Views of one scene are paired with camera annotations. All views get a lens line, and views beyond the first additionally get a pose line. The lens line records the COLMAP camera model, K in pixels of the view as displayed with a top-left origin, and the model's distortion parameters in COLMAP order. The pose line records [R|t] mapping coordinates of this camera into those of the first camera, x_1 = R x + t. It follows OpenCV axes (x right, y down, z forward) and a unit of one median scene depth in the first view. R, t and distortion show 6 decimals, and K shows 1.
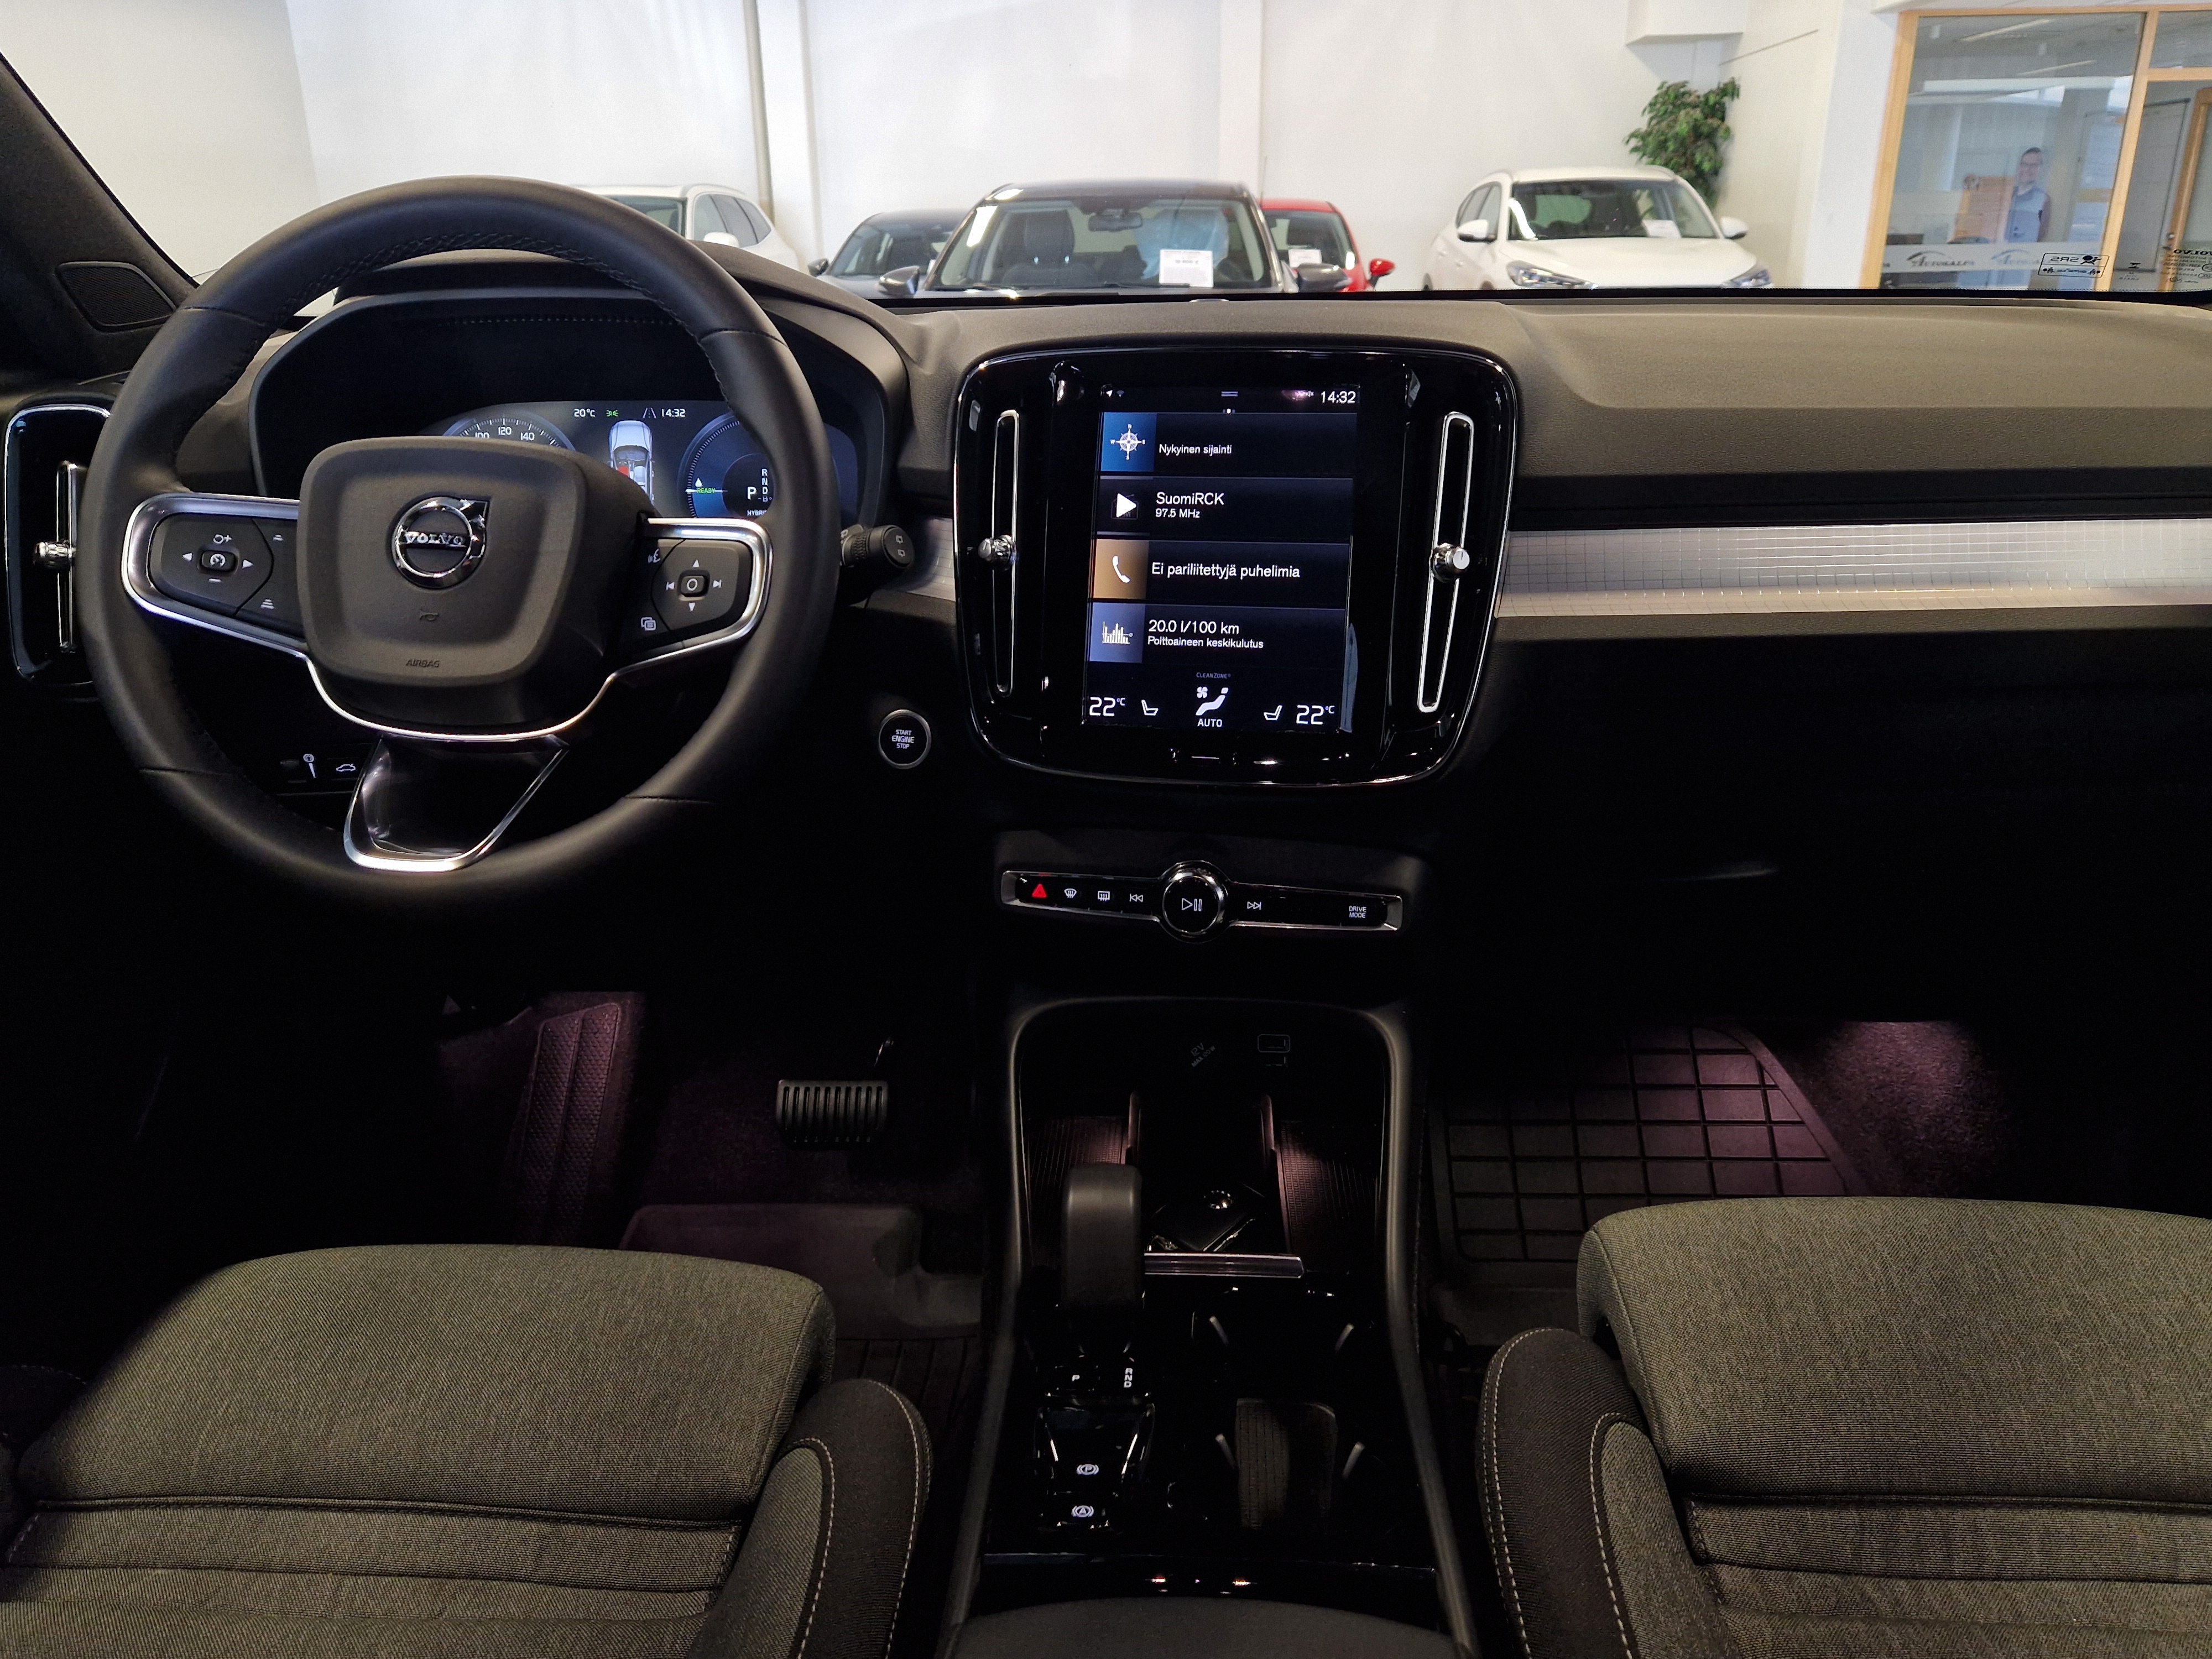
lens RADIAL K [[1595.8, 0, 1129.2], [0, 1595.8, 811.1], [0, 0, 1]] dist [0.030876, -0.022149]
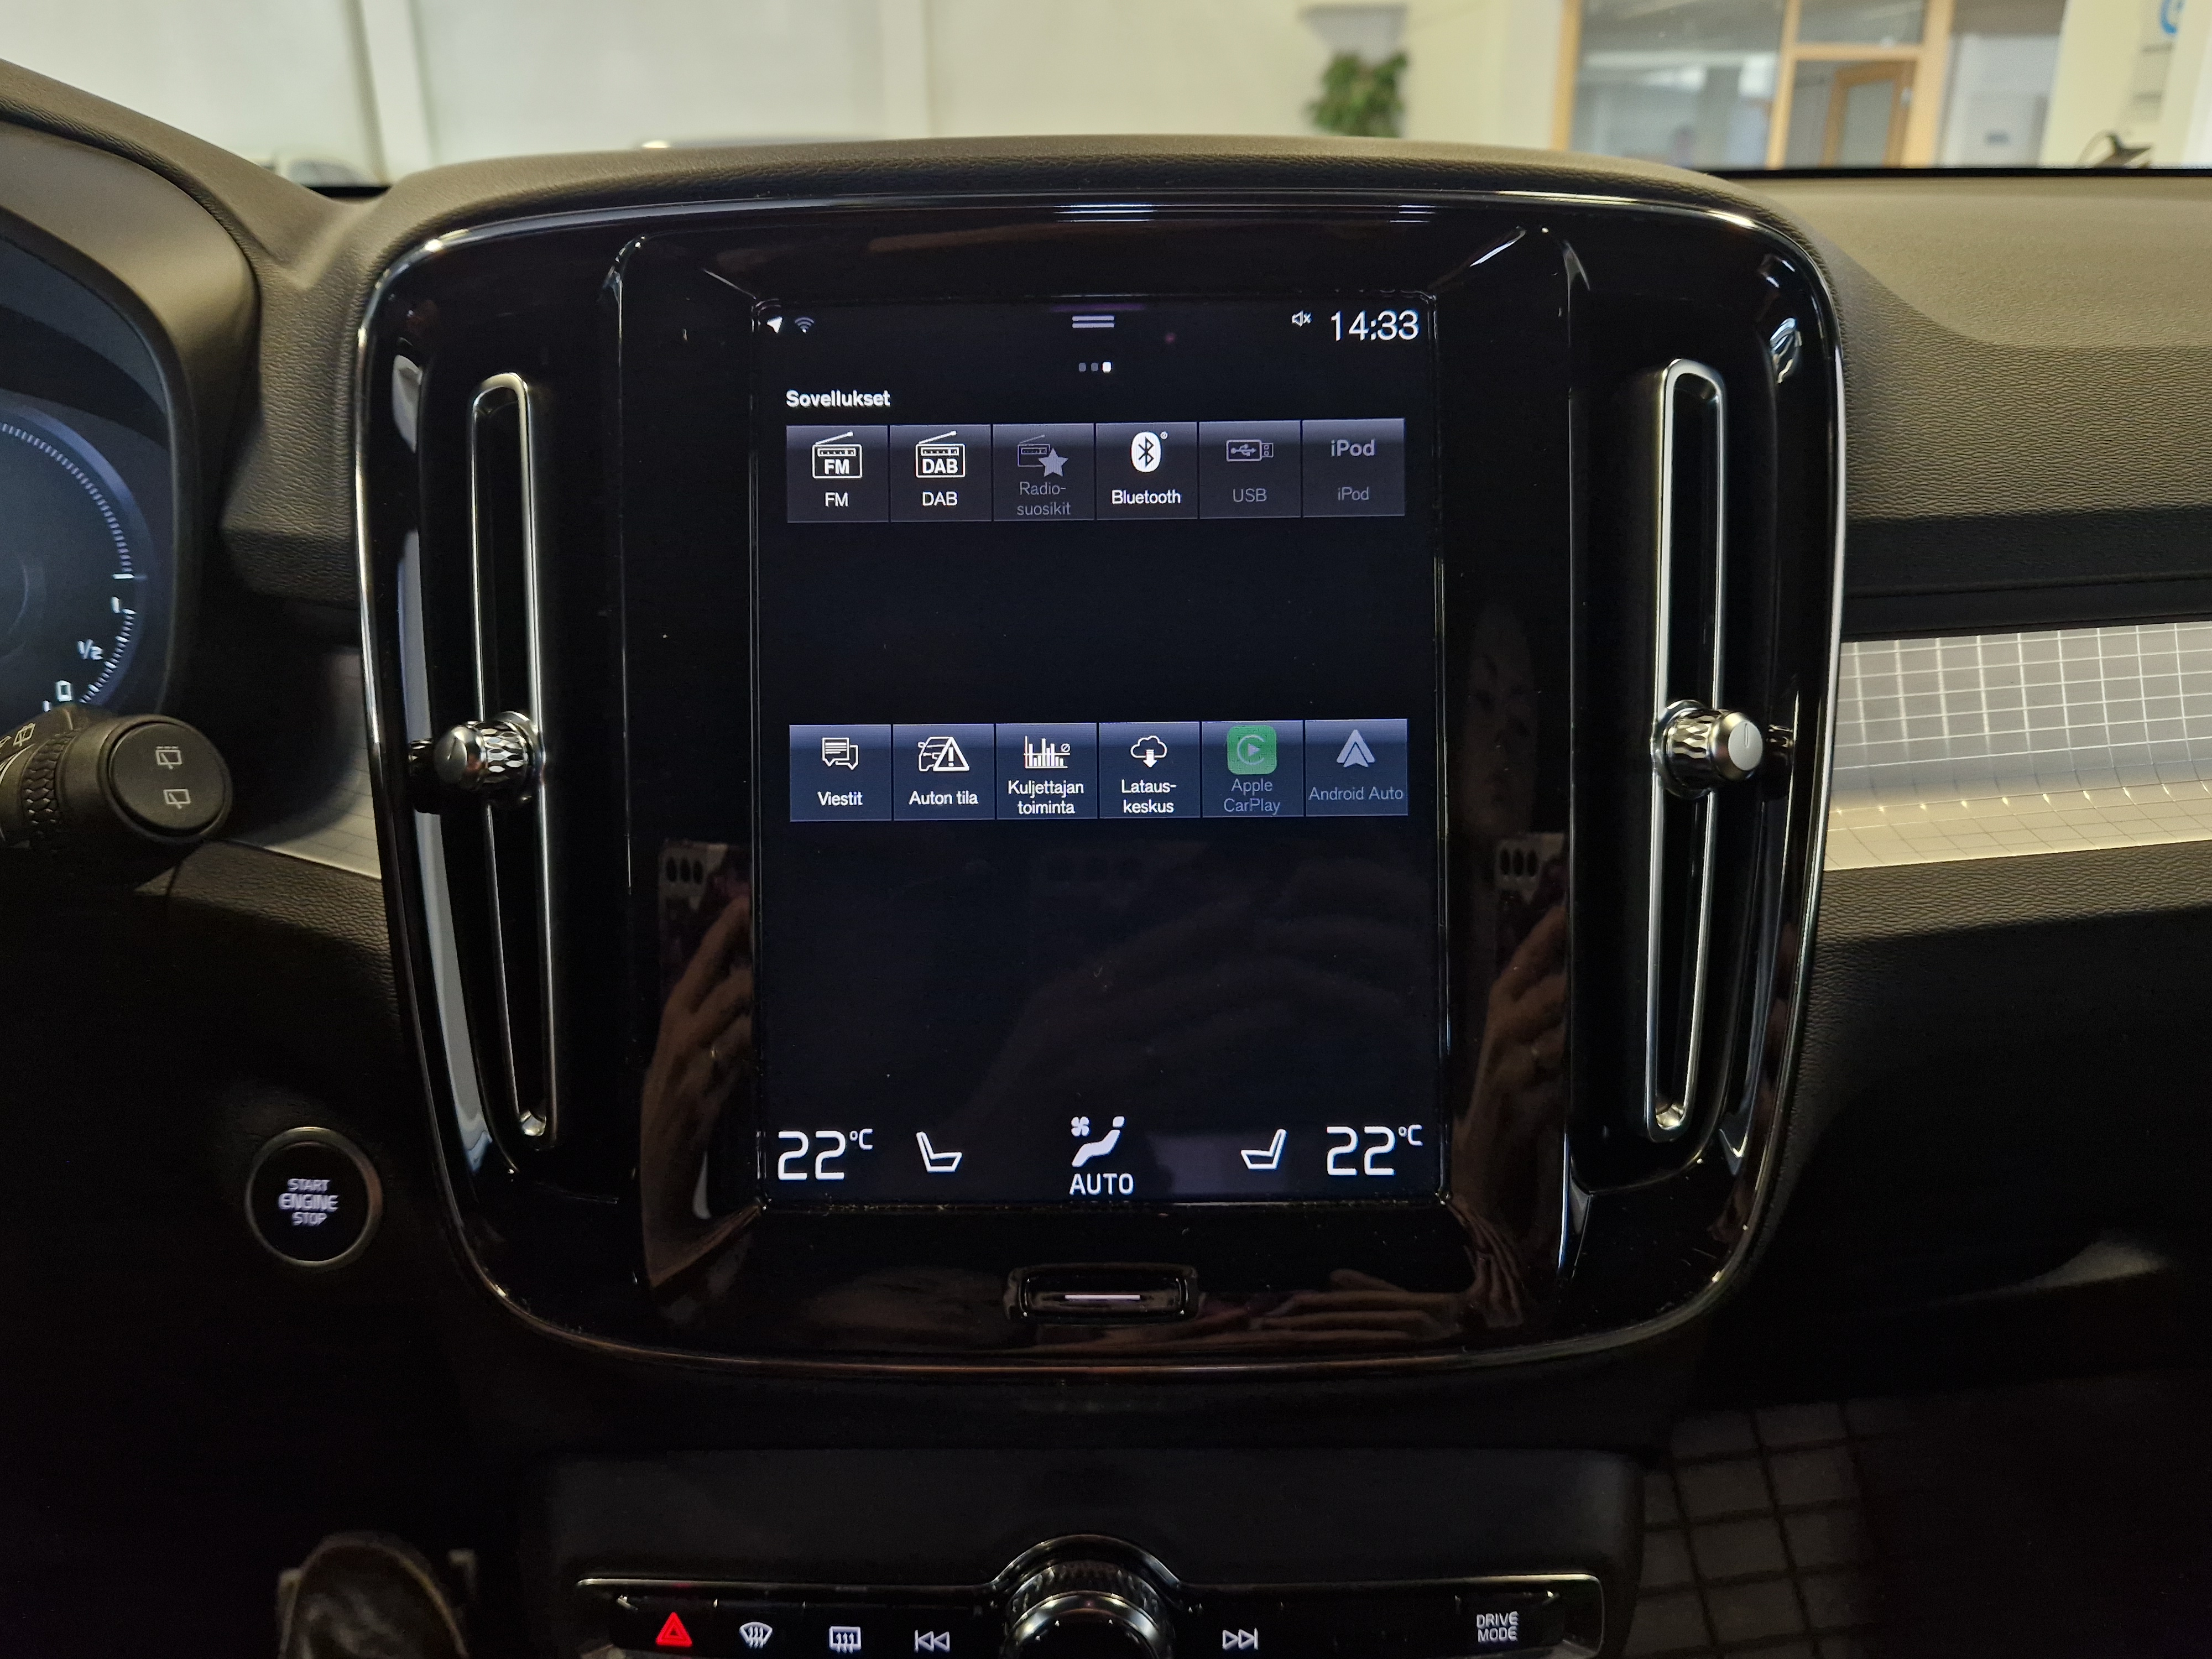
lens RADIAL K [[1595.8, 0, 1107.3], [0, 1595.8, 832.5], [0, 0, 1]] dist [0.030876, -0.022149]
pose [[0.982974, -0.064456, 0.172068, -0.008302], [0.061152, 0.997829, 0.024435, -0.147191], [-0.173269, -0.013497, 0.984782, 0.617641]]
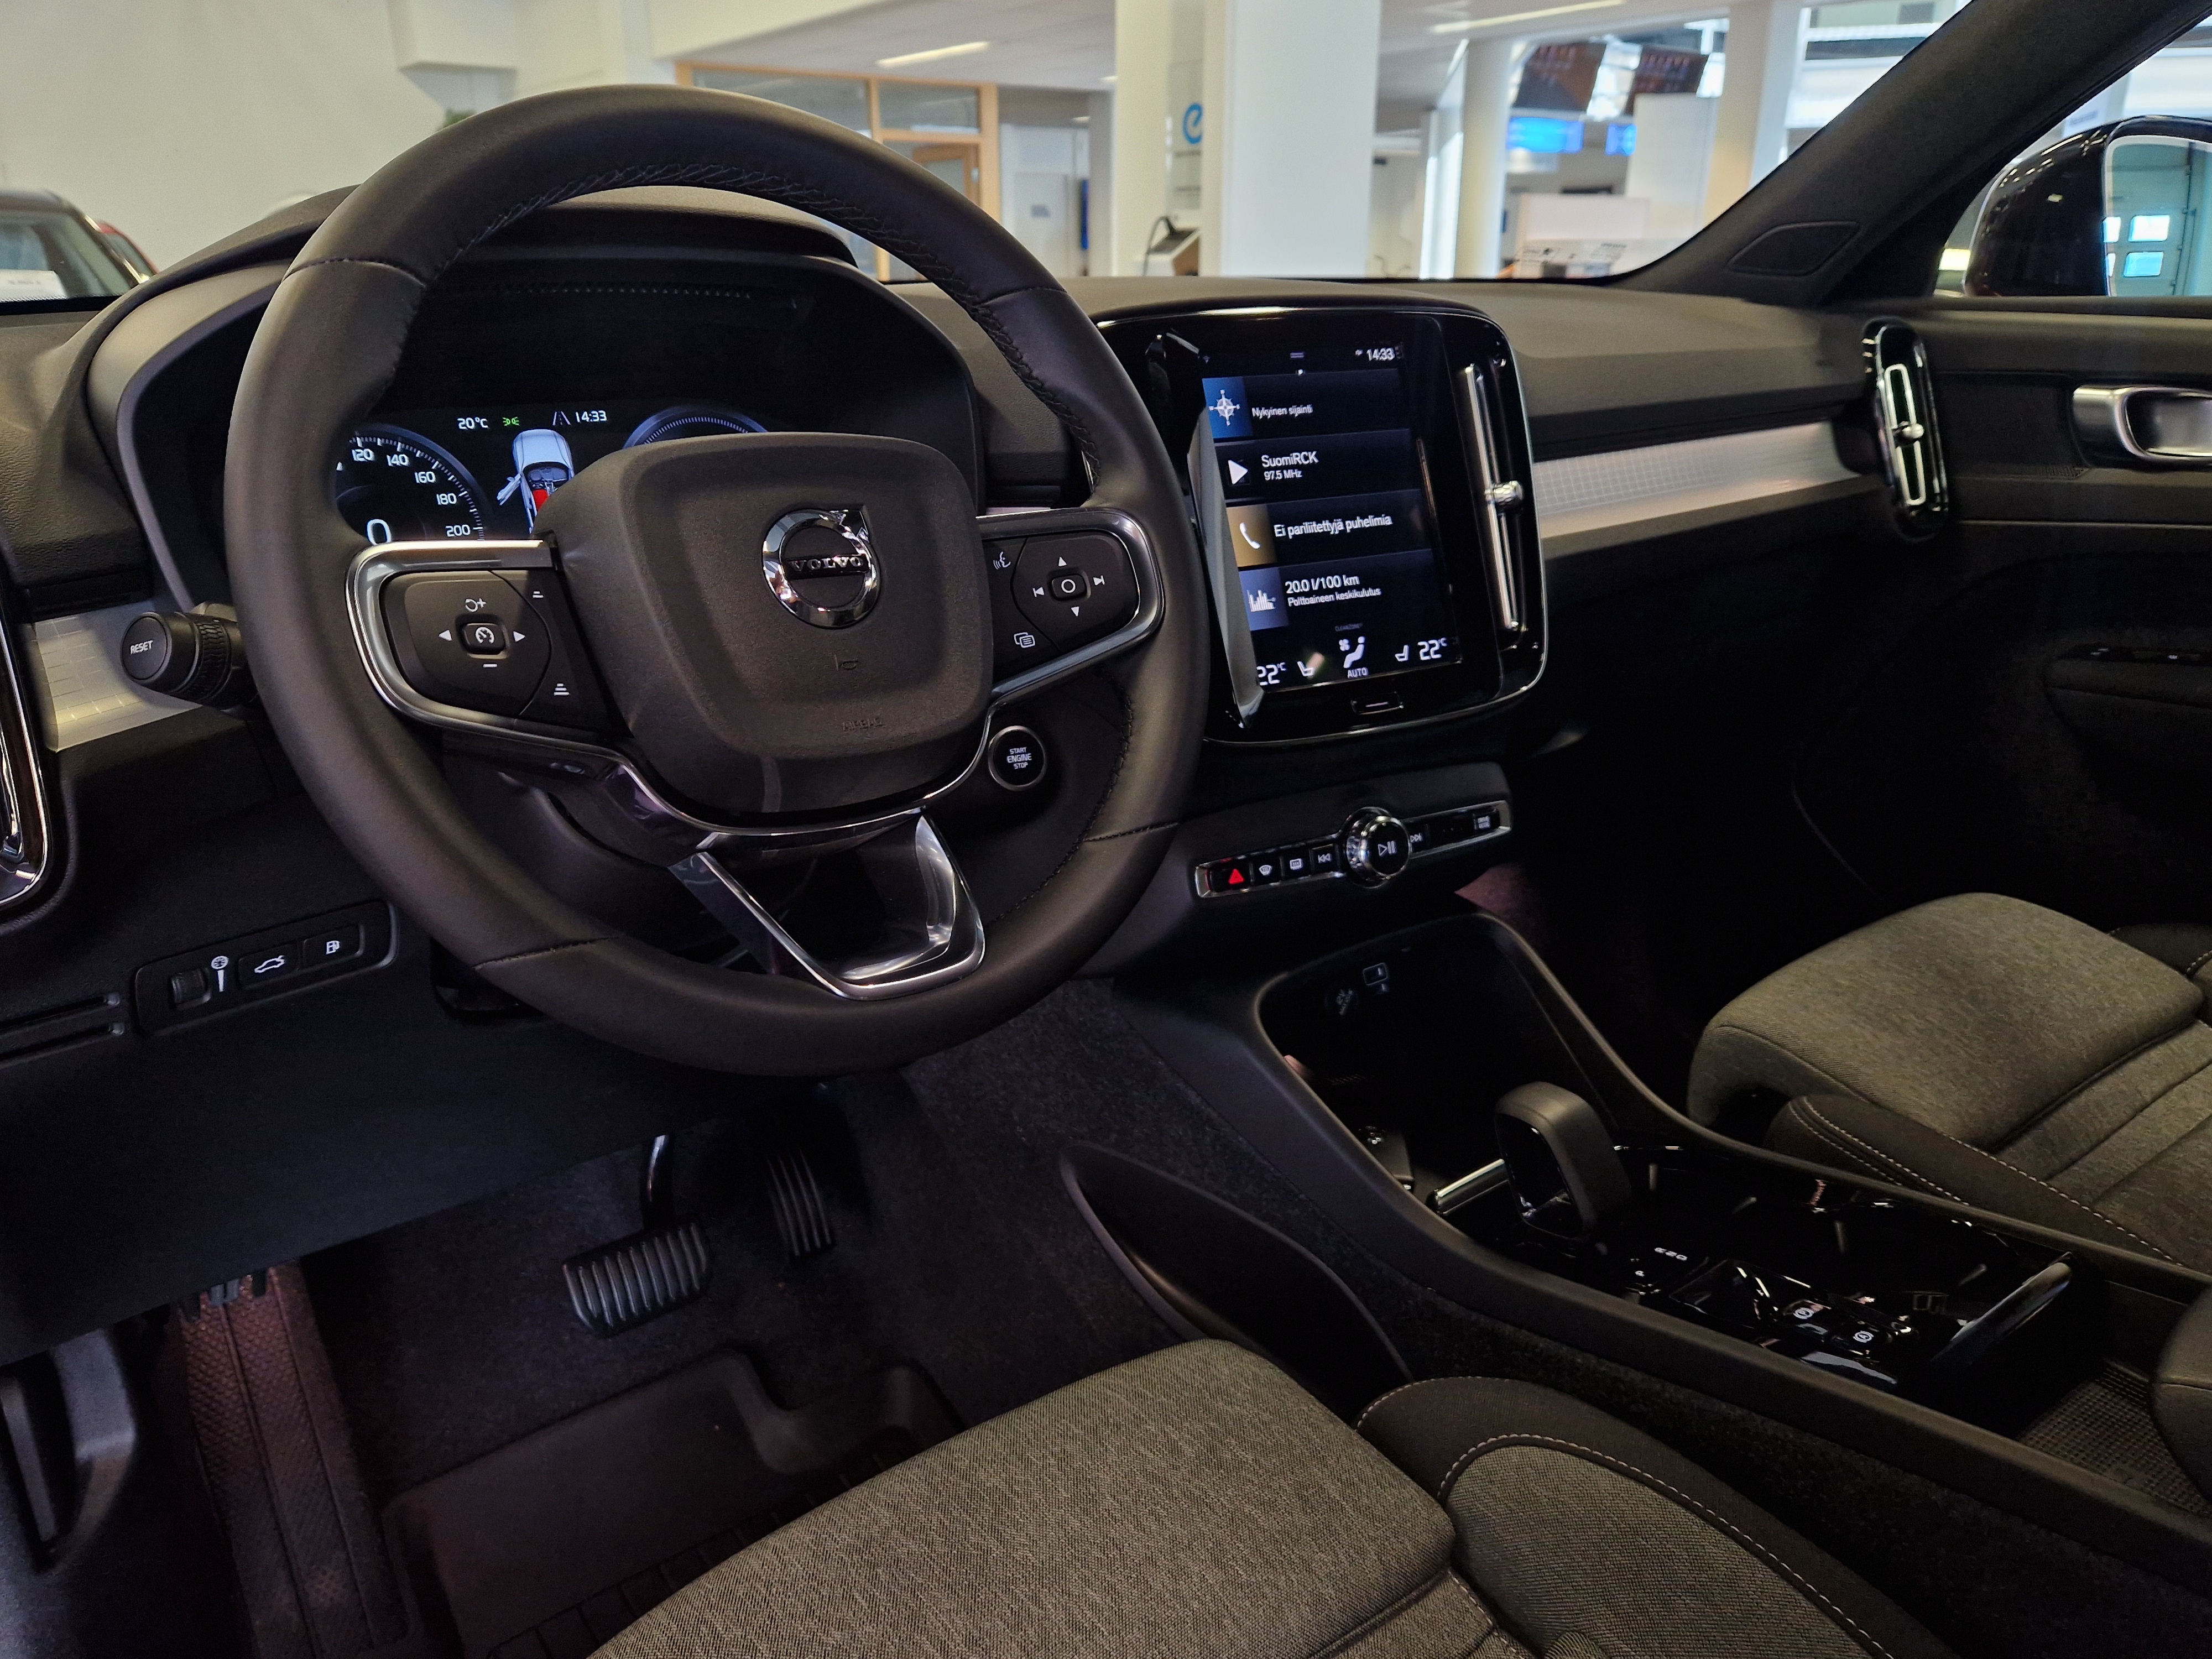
lens RADIAL K [[1595.8, 0, 1088.8], [0, 1595.8, 828.1], [0, 0, 1]] dist [0.030876, -0.022149]
pose [[0.762827, -0.208228, 0.612157, -0.725197], [0.215438, 0.974482, 0.063011, -0.059352], [-0.609657, 0.083815, 0.788222, 0.299593]]
